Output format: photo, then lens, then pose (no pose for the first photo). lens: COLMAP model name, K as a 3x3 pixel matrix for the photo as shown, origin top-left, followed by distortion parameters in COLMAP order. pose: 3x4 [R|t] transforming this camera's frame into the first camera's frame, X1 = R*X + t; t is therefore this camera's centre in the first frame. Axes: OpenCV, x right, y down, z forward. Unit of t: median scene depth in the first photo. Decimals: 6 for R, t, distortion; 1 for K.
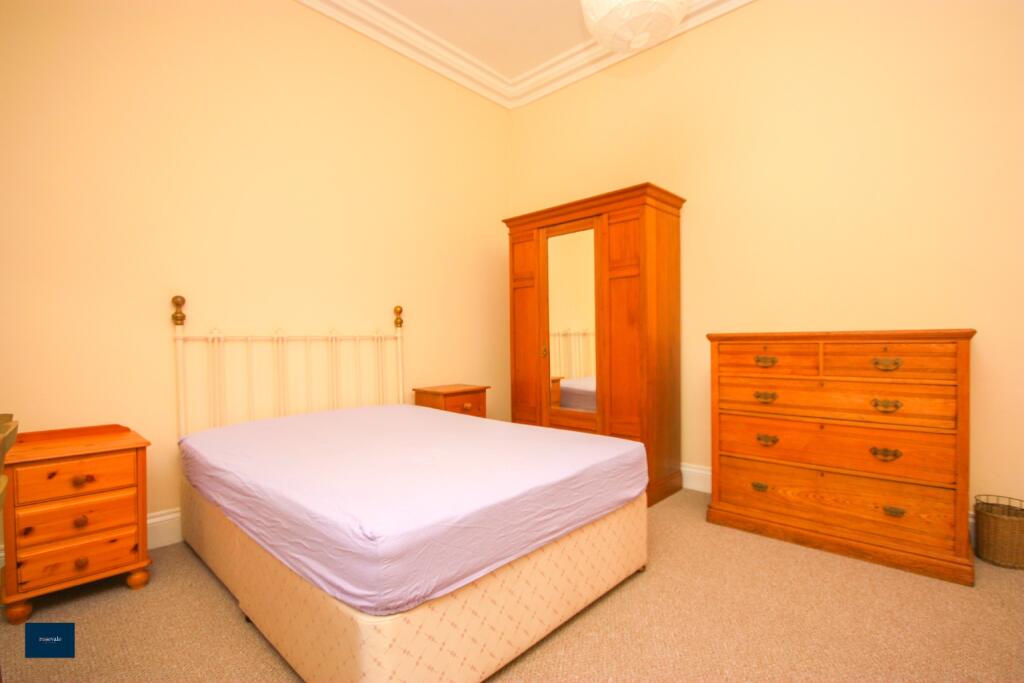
lens RADIAL K [[474.2, 0, 511.3], [0, 474.2, 344.1], [0, 0, 1]] dist [0.014319, -0.016874]
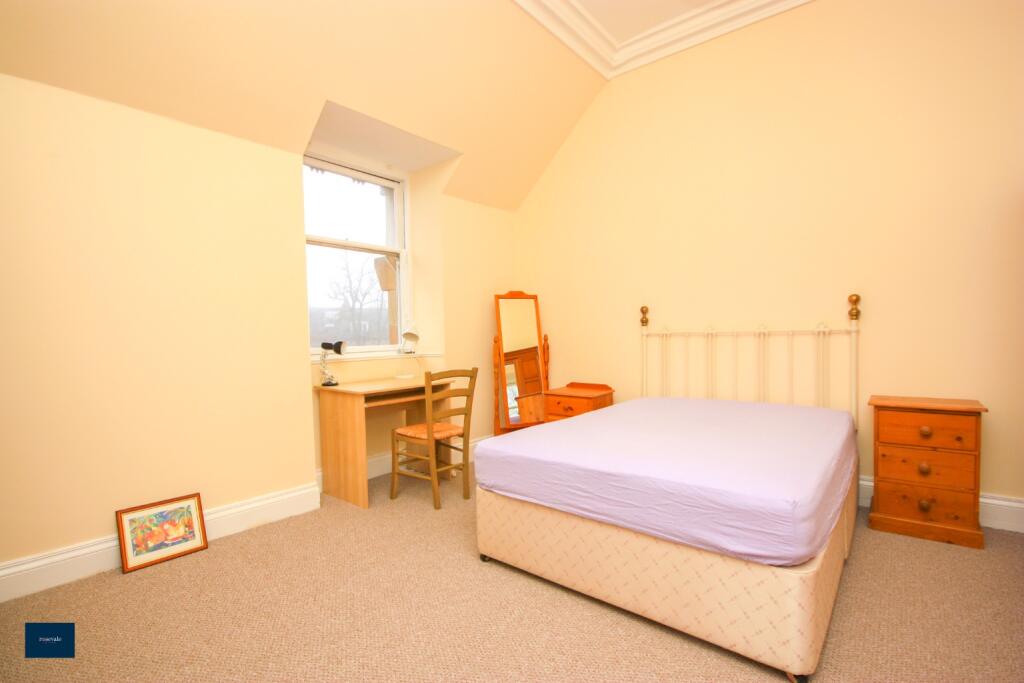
lens RADIAL K [[474.2, 0, 511.3], [0, 474.2, 344.1], [0, 0, 1]] dist [0.014319, -0.016874]
pose [[0.069778, 0.020595, -0.997350, 0.665800], [-0.000755, 0.999788, 0.020592, -0.011279], [0.997562, -0.000684, 0.069779, 0.418250]]
